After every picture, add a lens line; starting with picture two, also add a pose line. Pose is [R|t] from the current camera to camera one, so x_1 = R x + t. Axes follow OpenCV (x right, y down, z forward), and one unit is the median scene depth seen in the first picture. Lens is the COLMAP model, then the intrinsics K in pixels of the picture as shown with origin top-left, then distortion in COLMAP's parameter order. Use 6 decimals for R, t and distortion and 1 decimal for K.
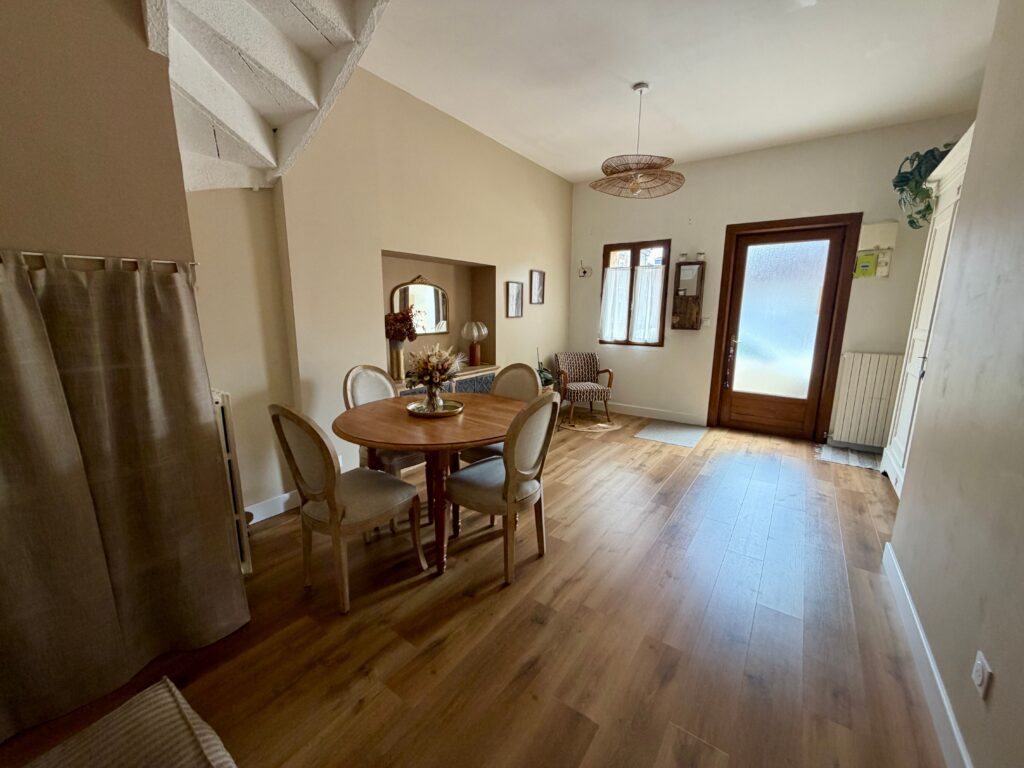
lens RADIAL K [[403.7, 0, 506.6], [0, 403.7, 383.7], [0, 0, 1]] dist [-0.000385, -0.000147]
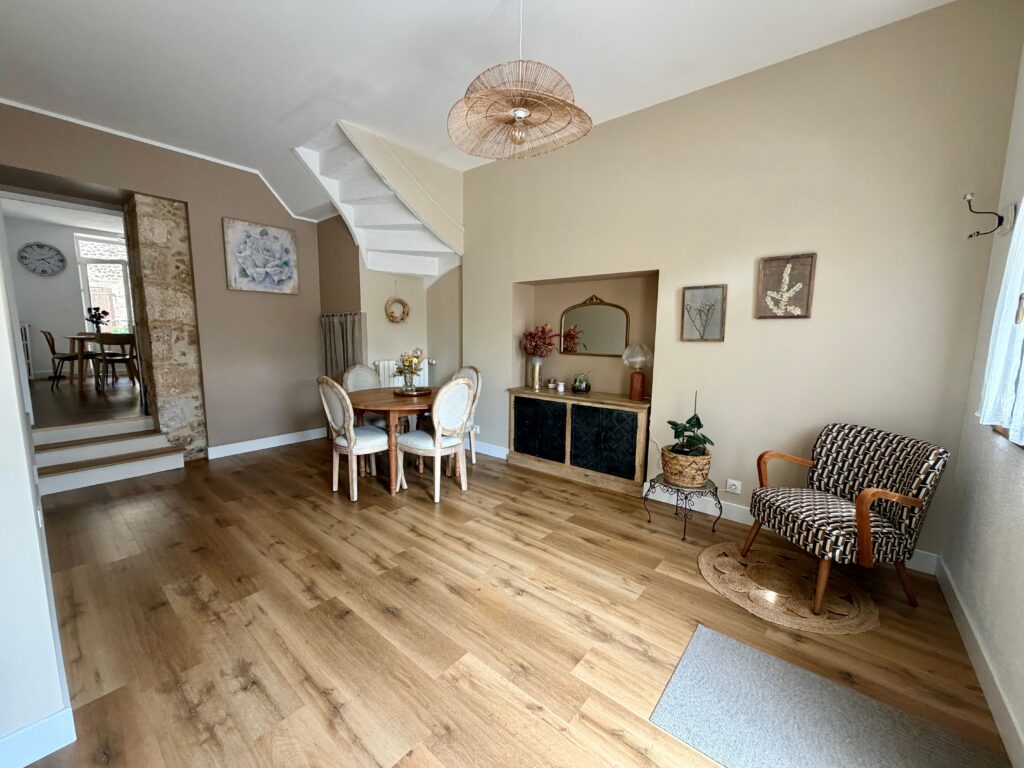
lens RADIAL K [[403.7, 0, 506.2], [0, 403.7, 381.2], [0, 0, 1]] dist [-0.000385, -0.000147]
pose [[-0.063574, 0.112601, -0.991604, 0.746829], [-0.192834, 0.973503, 0.122909, -0.132961], [0.979170, 0.199029, -0.040176, 0.808246]]
